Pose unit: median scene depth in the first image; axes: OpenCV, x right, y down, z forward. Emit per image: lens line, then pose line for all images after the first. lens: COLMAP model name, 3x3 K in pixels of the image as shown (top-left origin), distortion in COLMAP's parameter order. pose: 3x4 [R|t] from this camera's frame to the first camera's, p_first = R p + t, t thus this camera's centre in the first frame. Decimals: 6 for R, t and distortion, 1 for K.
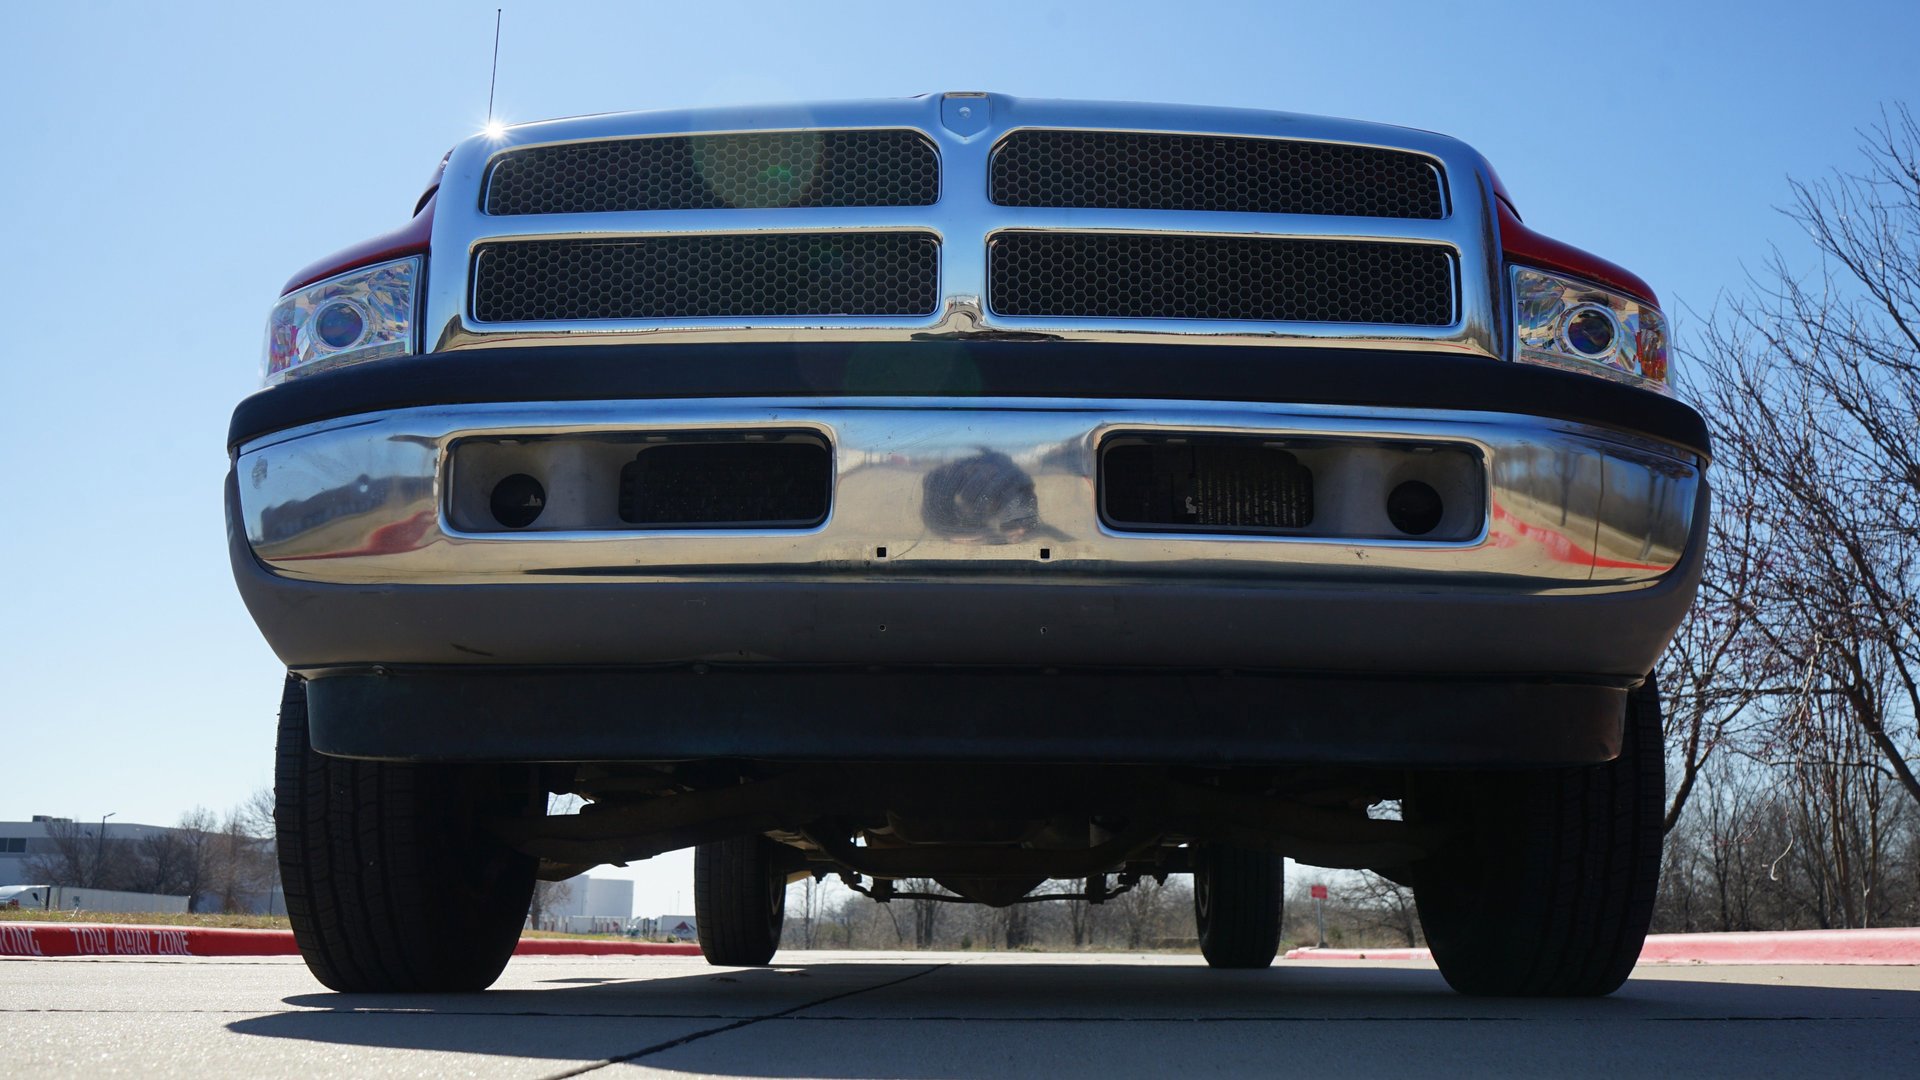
lens RADIAL K [[1850.9, 0, 993.4], [0, 1850.9, 540.1], [0, 0, 1]] dist [-0.013469, 0.000000]
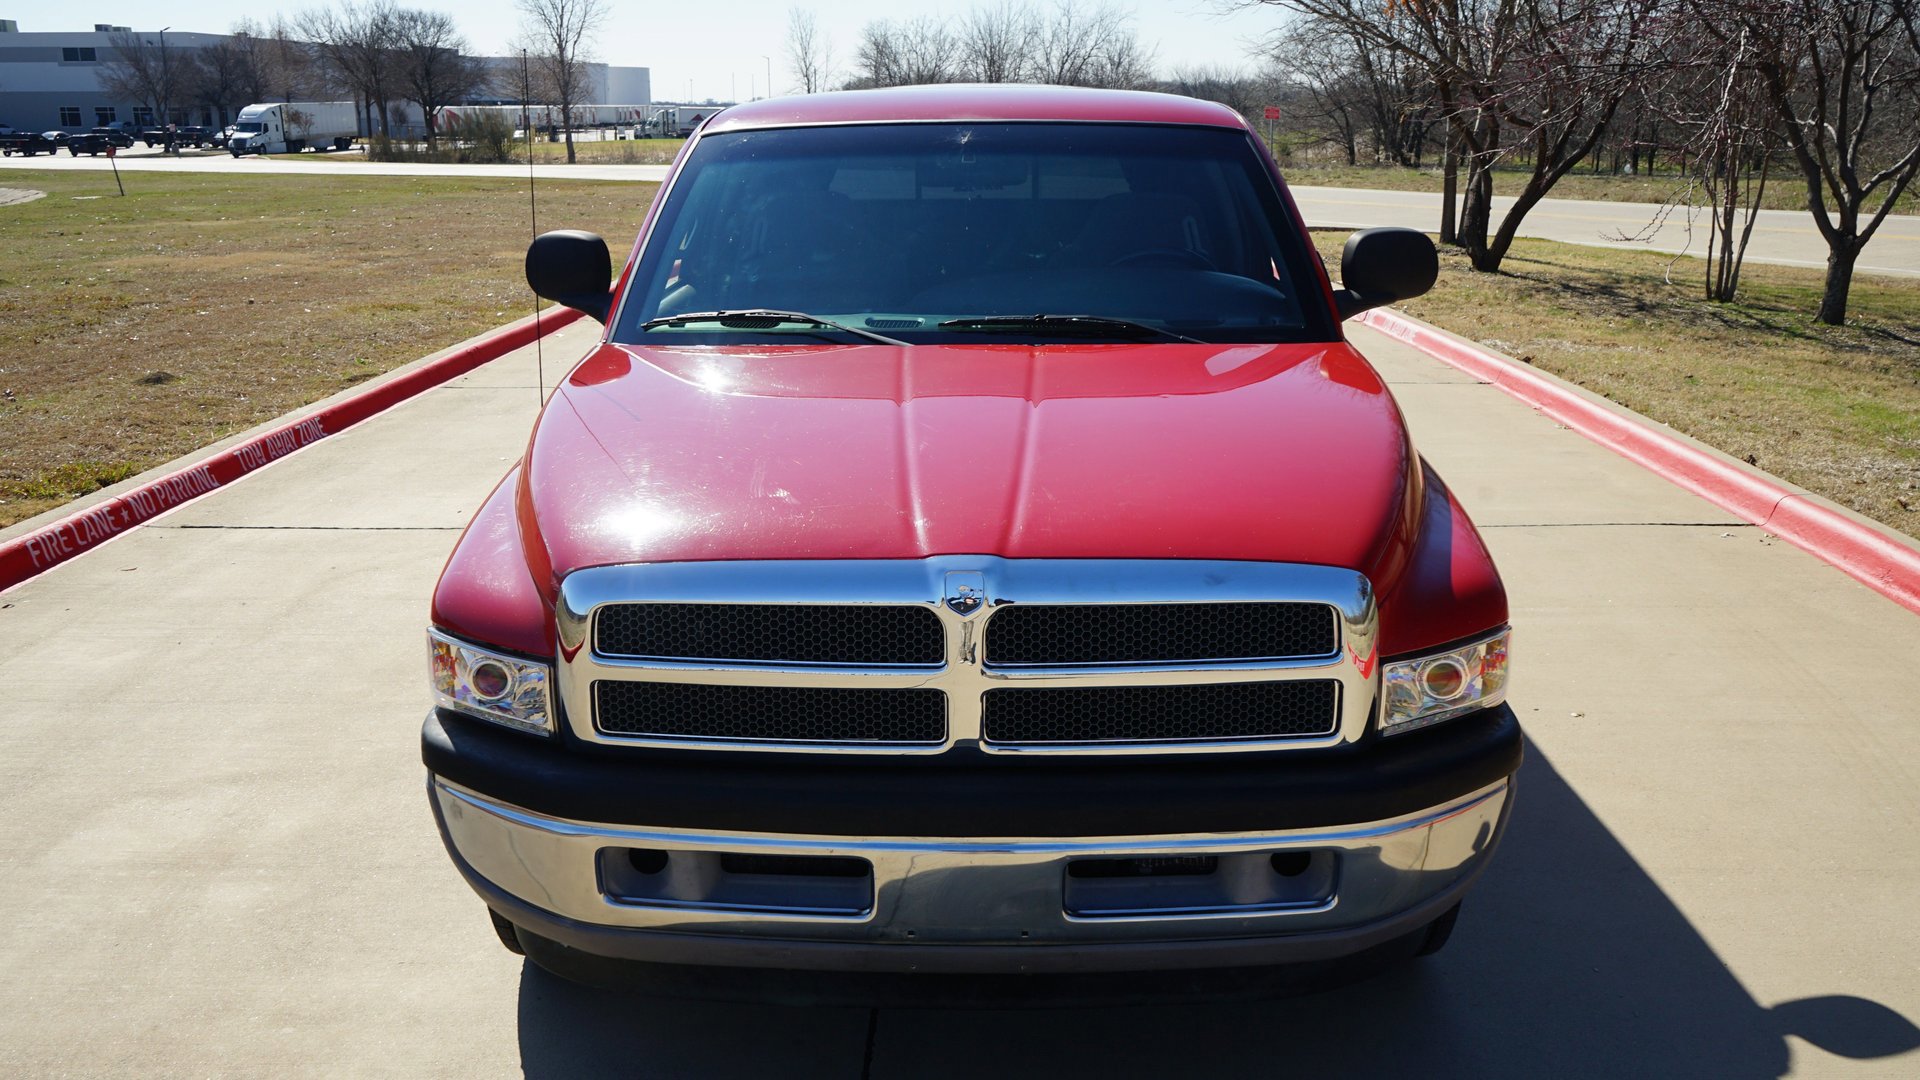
lens RADIAL K [[1580.1, 0, 964.0], [0, 1580.1, 600.9], [0, 0, 1]] dist [-0.002057, -0.006888]
pose [[0.999769, -0.005017, -0.020907, 0.007526], [0.014406, 0.878178, 0.478118, -0.753857], [0.015961, -0.478308, 0.878047, 0.045283]]
